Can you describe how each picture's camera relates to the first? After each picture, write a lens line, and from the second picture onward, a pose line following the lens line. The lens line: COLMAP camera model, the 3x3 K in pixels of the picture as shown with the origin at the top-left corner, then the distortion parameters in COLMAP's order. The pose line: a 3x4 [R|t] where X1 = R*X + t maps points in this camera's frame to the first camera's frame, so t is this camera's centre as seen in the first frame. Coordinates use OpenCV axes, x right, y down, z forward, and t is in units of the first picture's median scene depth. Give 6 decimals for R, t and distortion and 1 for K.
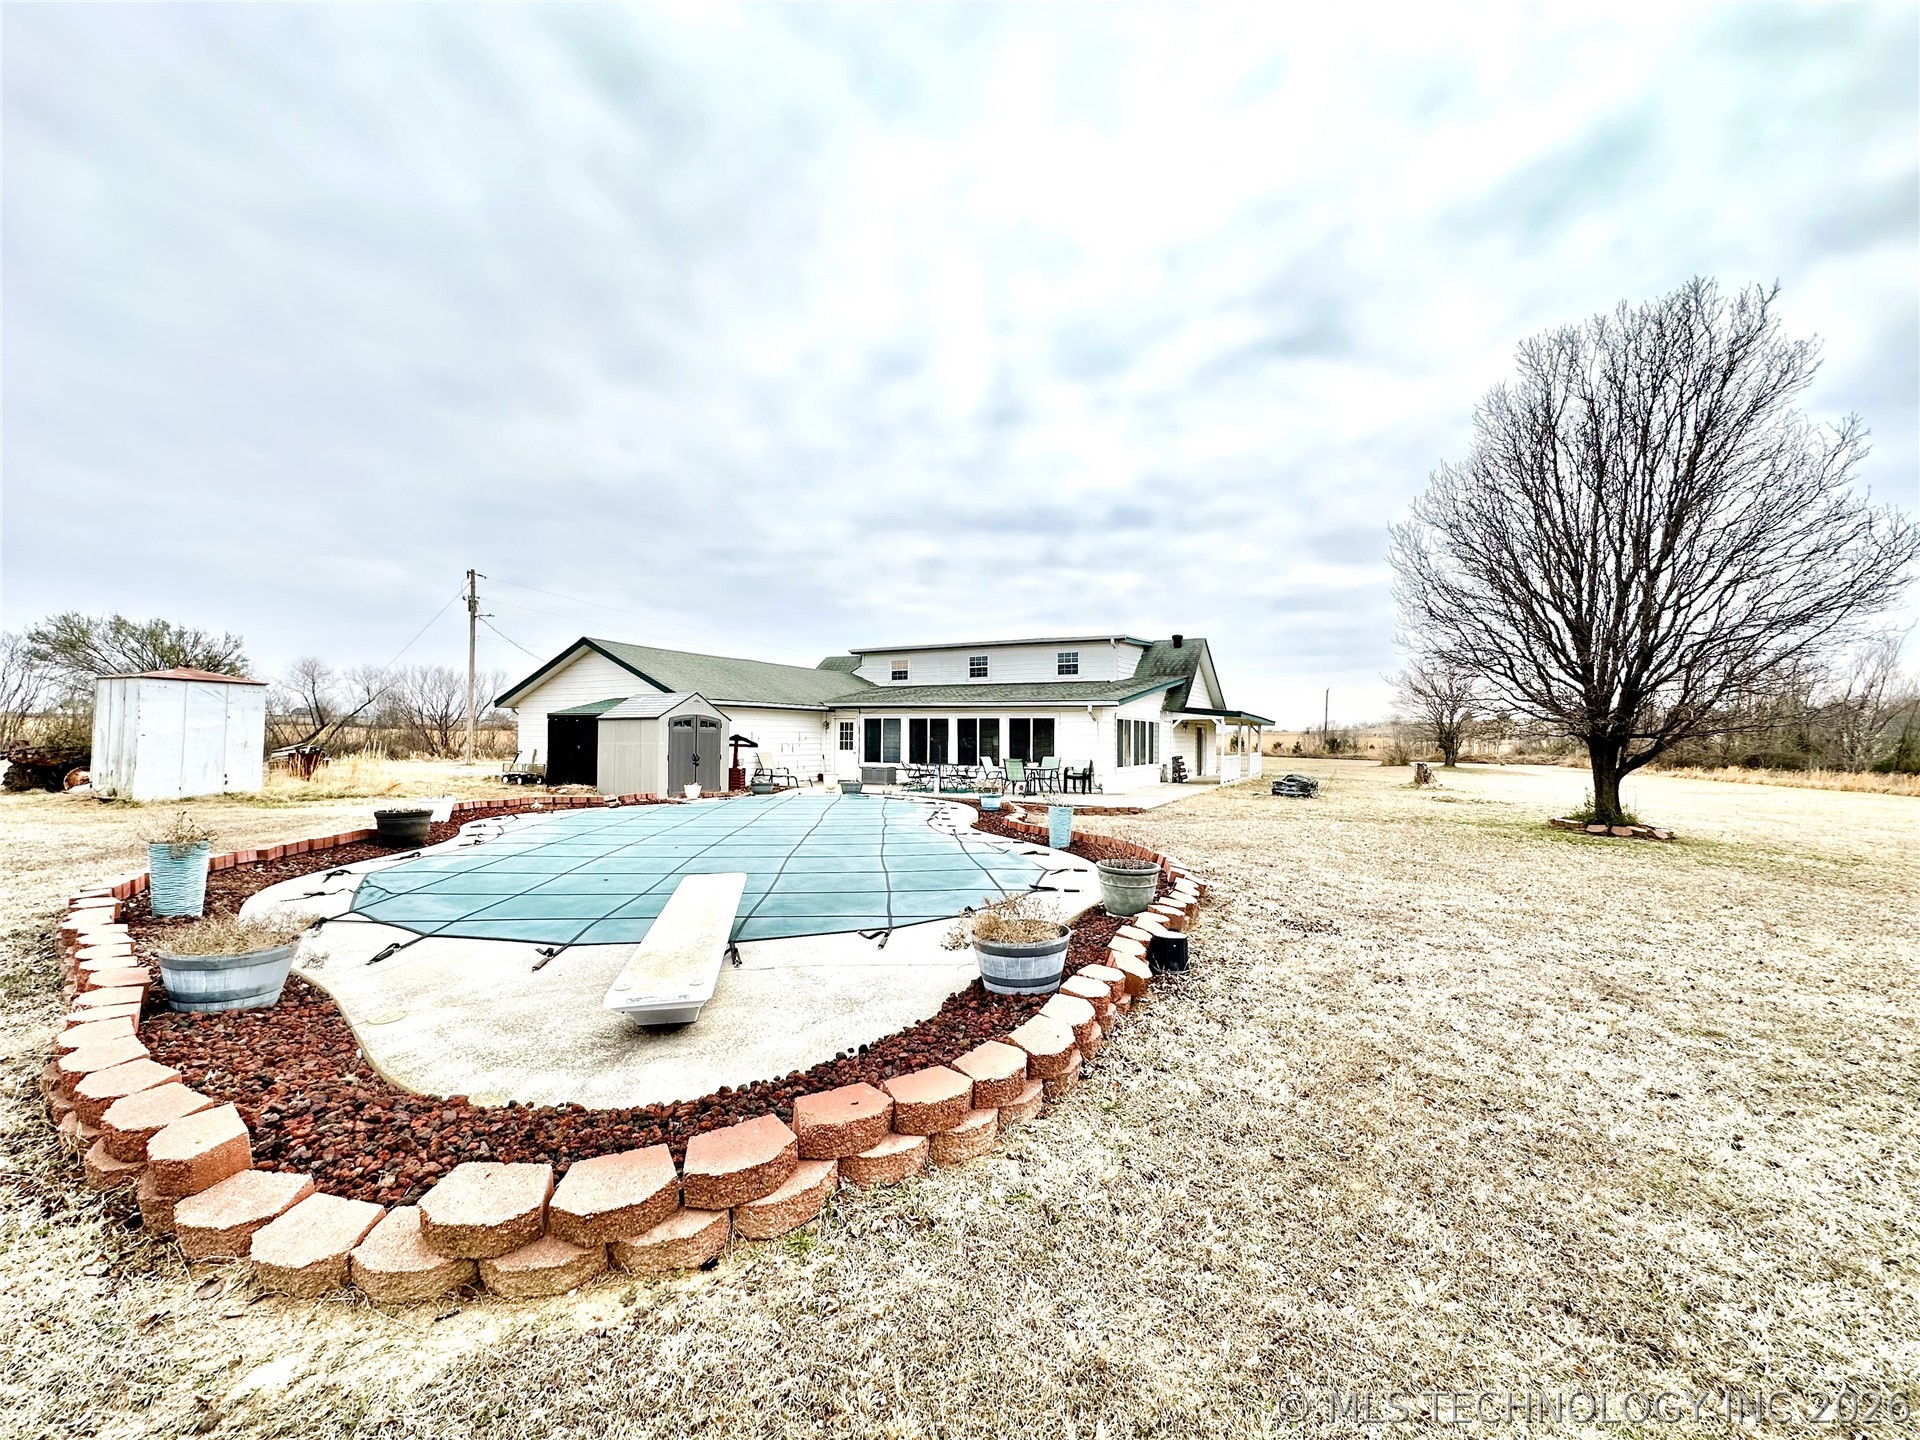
lens RADIAL K [[771.9, 0, 947.8], [0, 771.9, 724.5], [0, 0, 1]] dist [-0.002128, 0.000073]
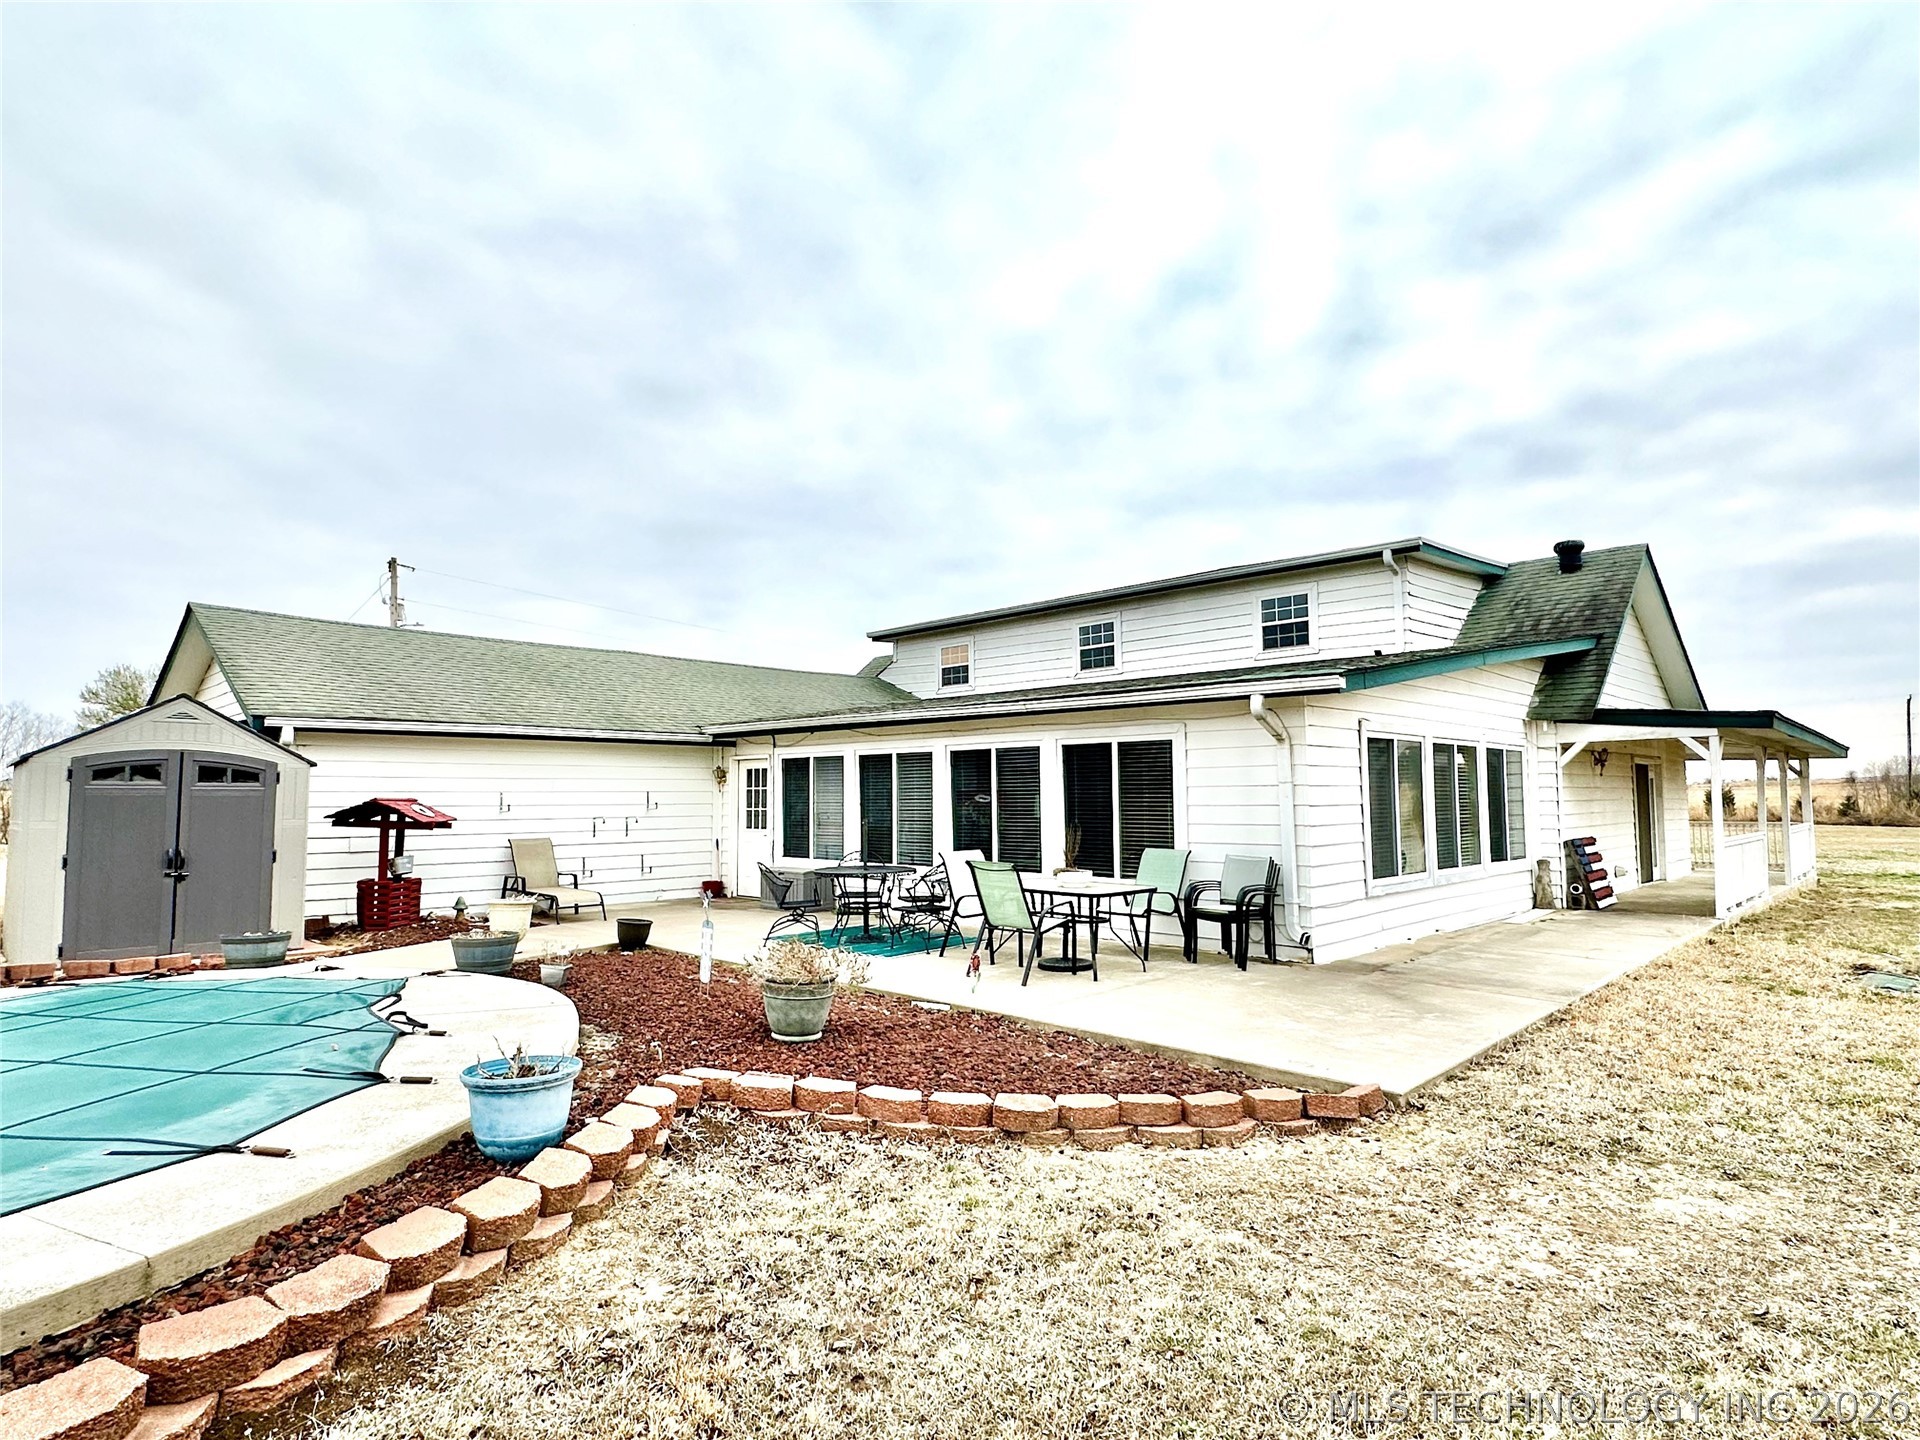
lens RADIAL K [[1050.4, 0, 978.8], [0, 1050.4, 727.4], [0, 0, 1]] dist [0.027799, -0.001499]
pose [[0.958972, -0.034611, -0.281378, 0.160214], [0.019022, 0.998138, -0.057948, 0.010640], [0.282860, 0.050218, 0.957846, 0.406087]]
